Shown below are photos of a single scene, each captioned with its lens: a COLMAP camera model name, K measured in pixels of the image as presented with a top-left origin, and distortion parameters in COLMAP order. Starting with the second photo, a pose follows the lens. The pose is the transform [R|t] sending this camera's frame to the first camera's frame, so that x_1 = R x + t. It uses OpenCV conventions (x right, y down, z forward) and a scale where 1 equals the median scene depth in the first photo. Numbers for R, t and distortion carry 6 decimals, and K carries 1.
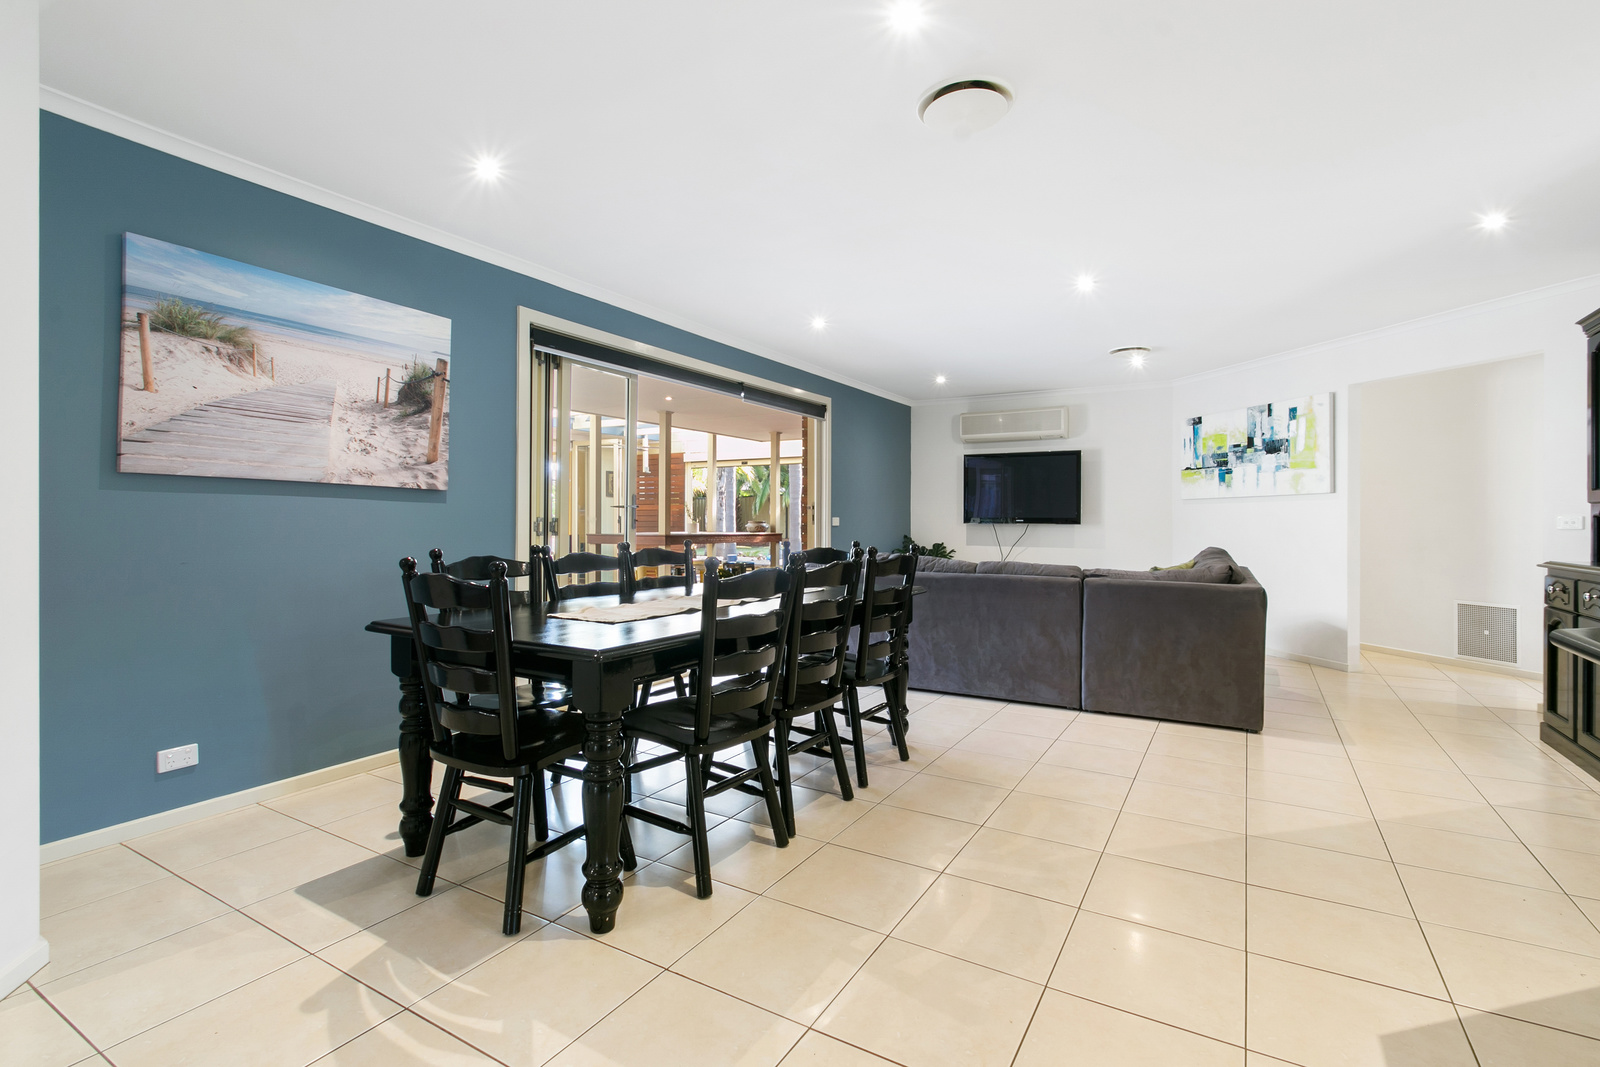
lens RADIAL K [[744.7, 0, 807.6], [0, 744.7, 525.4], [0, 0, 1]] dist [0.009573, -0.004709]
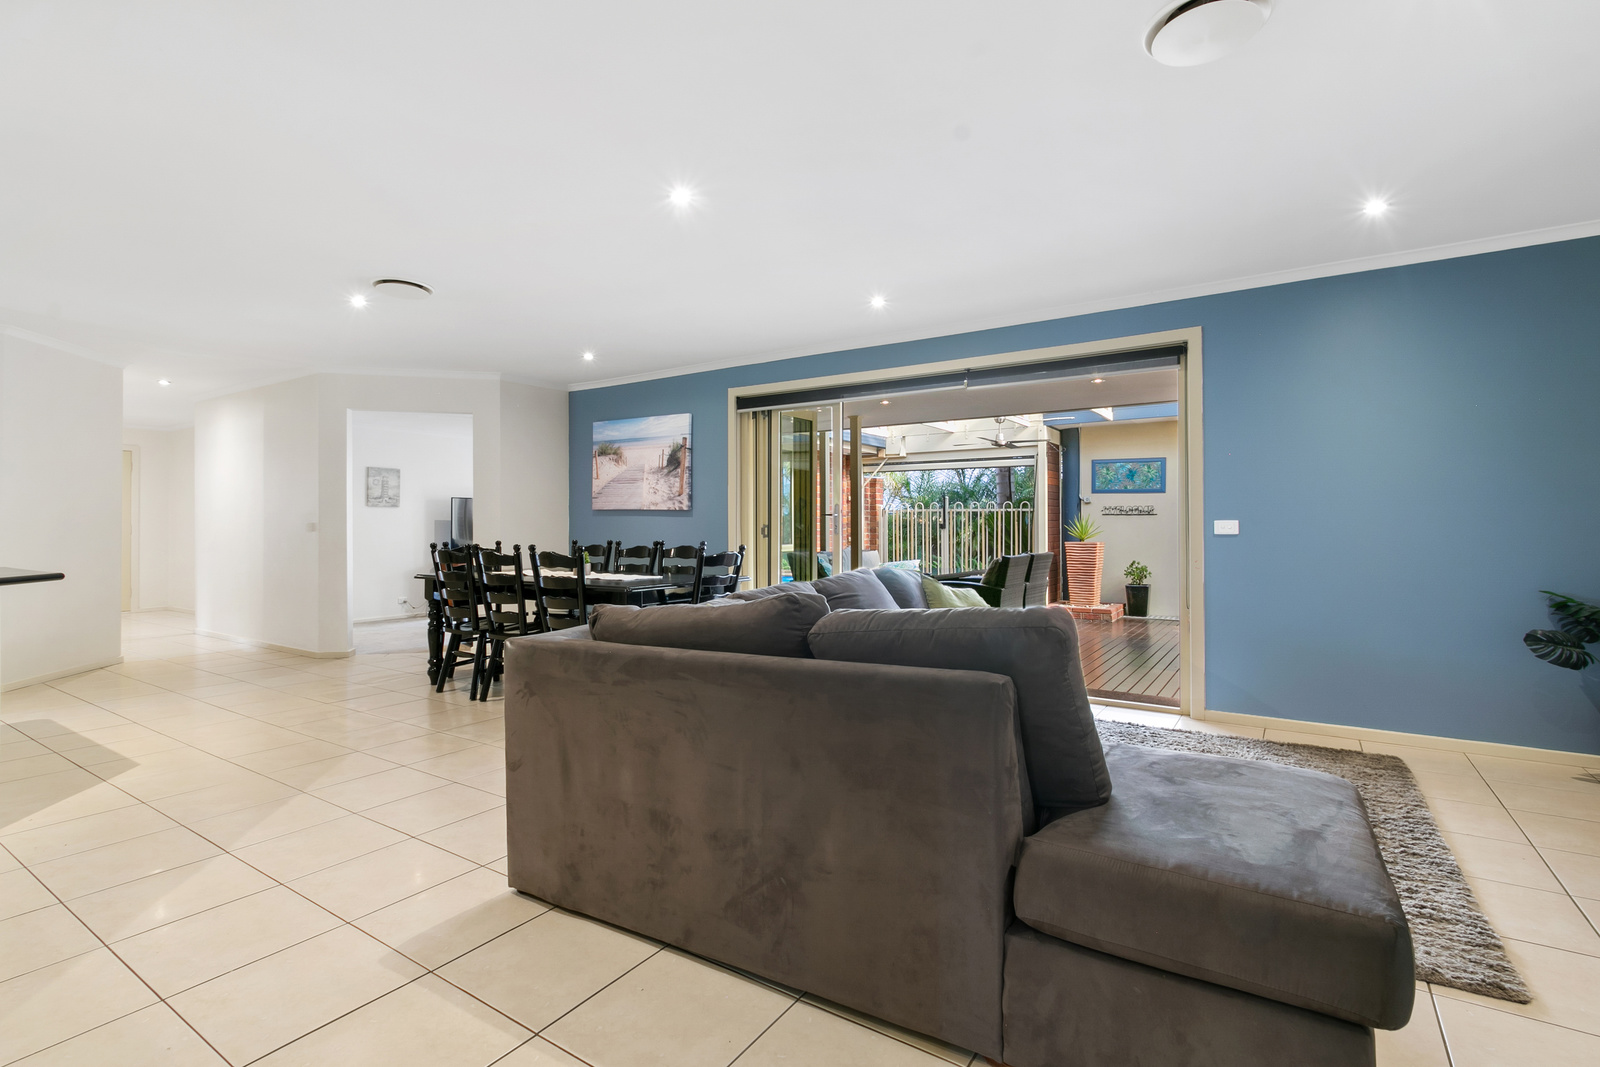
lens RADIAL K [[744.7, 0, 796.1], [0, 744.7, 523.8], [0, 0, 1]] dist [0.009573, -0.004709]
pose [[-0.051103, -0.006360, -0.998673, 1.354452], [-0.005702, 0.999965, -0.006077, -0.005006], [0.998677, 0.005384, -0.051138, 1.430708]]
